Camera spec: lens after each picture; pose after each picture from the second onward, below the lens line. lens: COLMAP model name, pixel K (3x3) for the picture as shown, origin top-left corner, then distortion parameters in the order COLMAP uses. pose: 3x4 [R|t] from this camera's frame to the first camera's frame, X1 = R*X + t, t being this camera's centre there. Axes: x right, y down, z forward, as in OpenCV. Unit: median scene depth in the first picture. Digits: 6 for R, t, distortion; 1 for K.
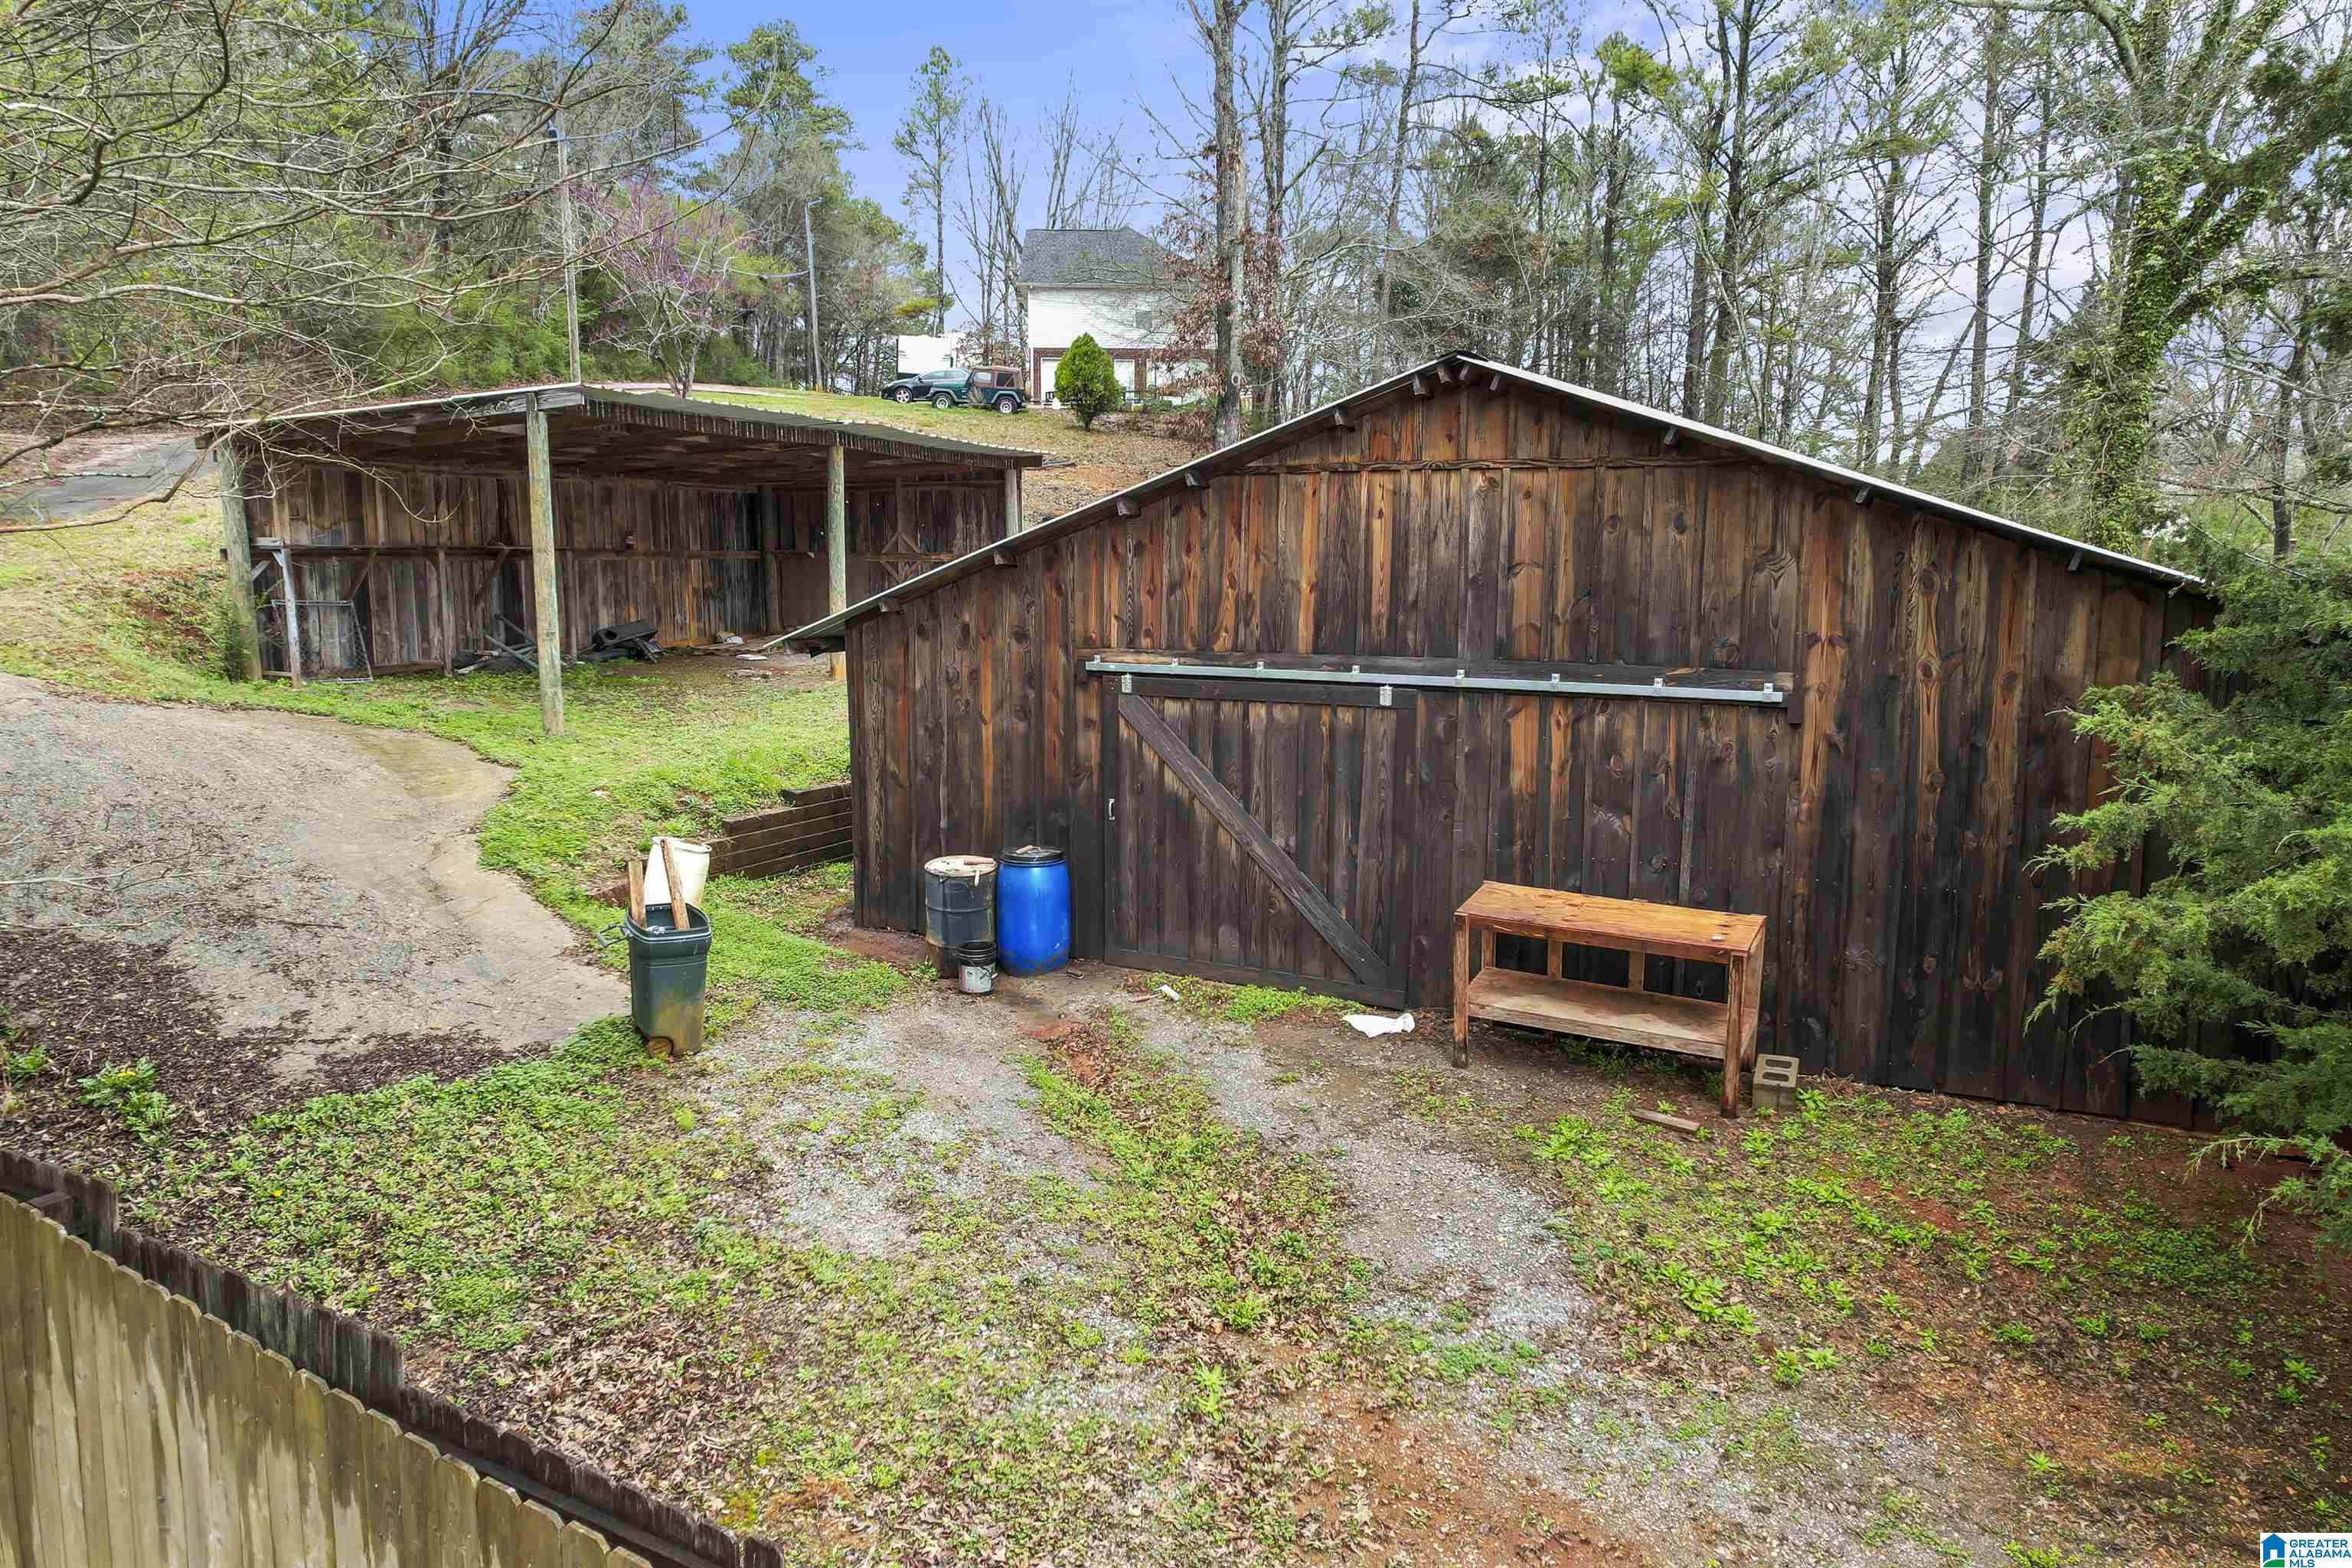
lens RADIAL K [[1496.8, 0, 1176.0], [0, 1496.8, 784.0], [0, 0, 1]] dist [-0.059039, 0.042099]
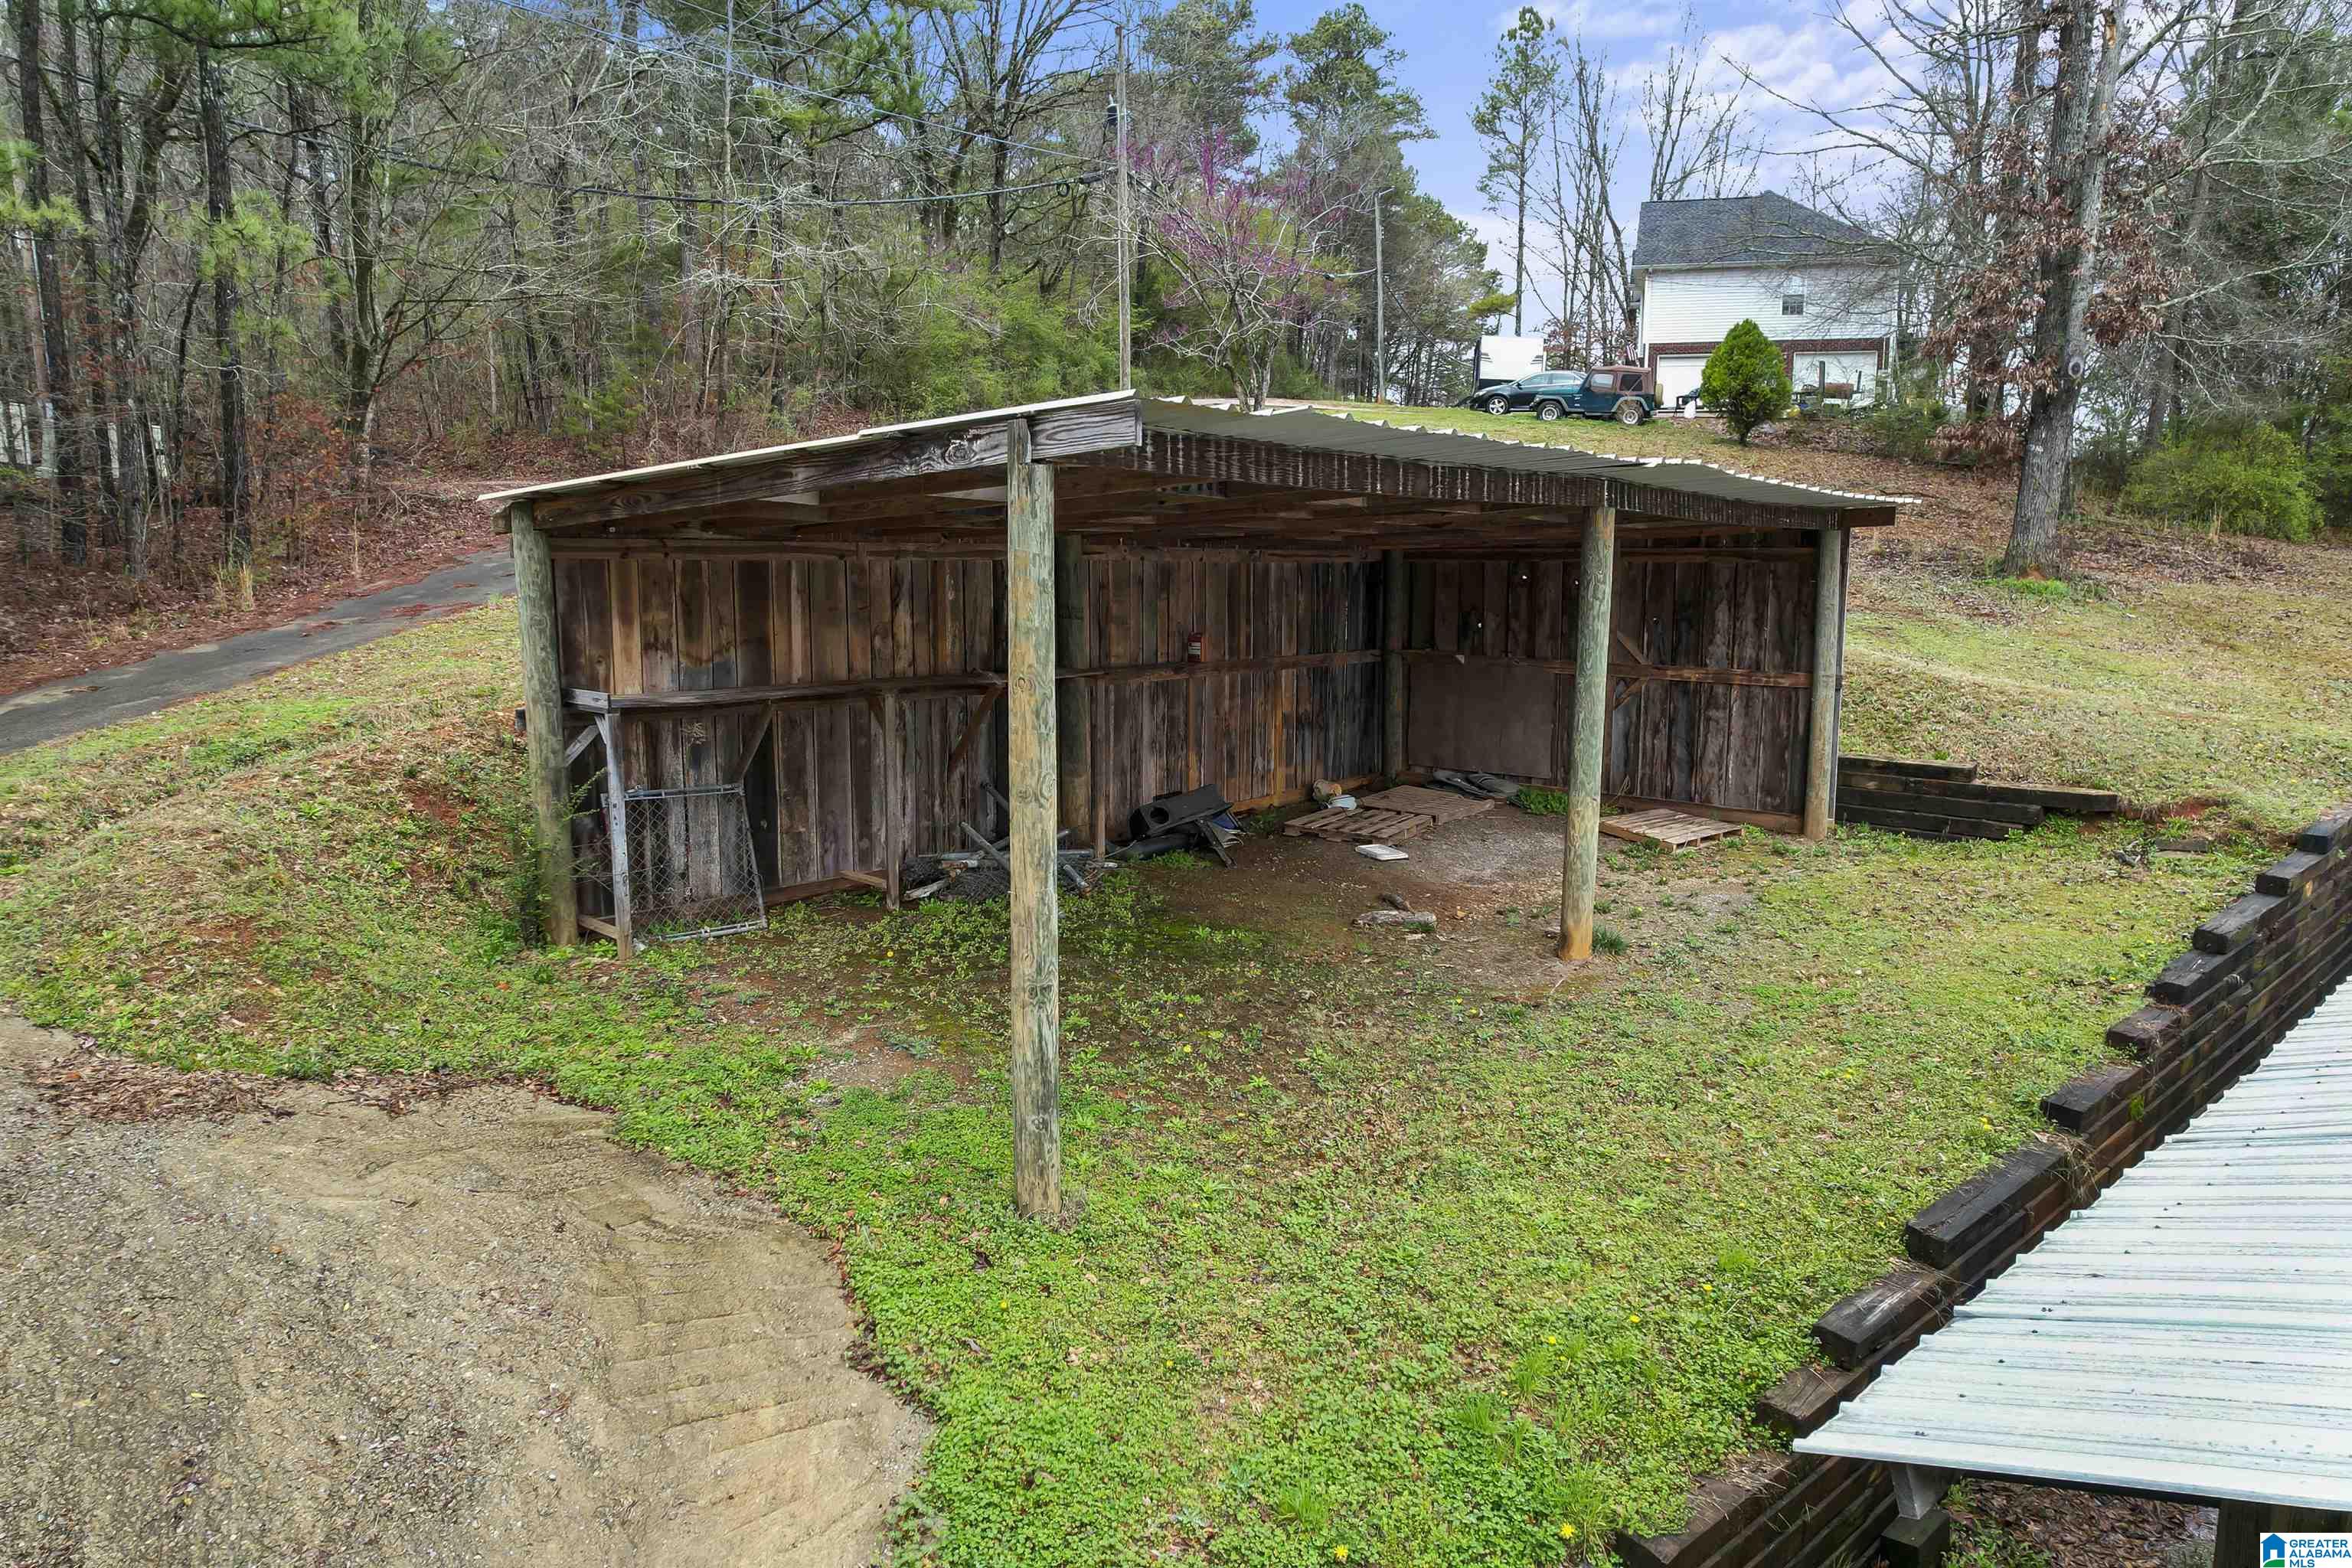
lens RADIAL K [[1496.8, 0, 1176.0], [0, 1496.8, 784.0], [0, 0, 1]] dist [-0.059039, 0.042099]
pose [[0.942072, 0.050088, -0.331650, -0.143843], [-0.052246, 0.998631, 0.002412, -0.094733], [0.331317, 0.015055, 0.943400, 0.355633]]
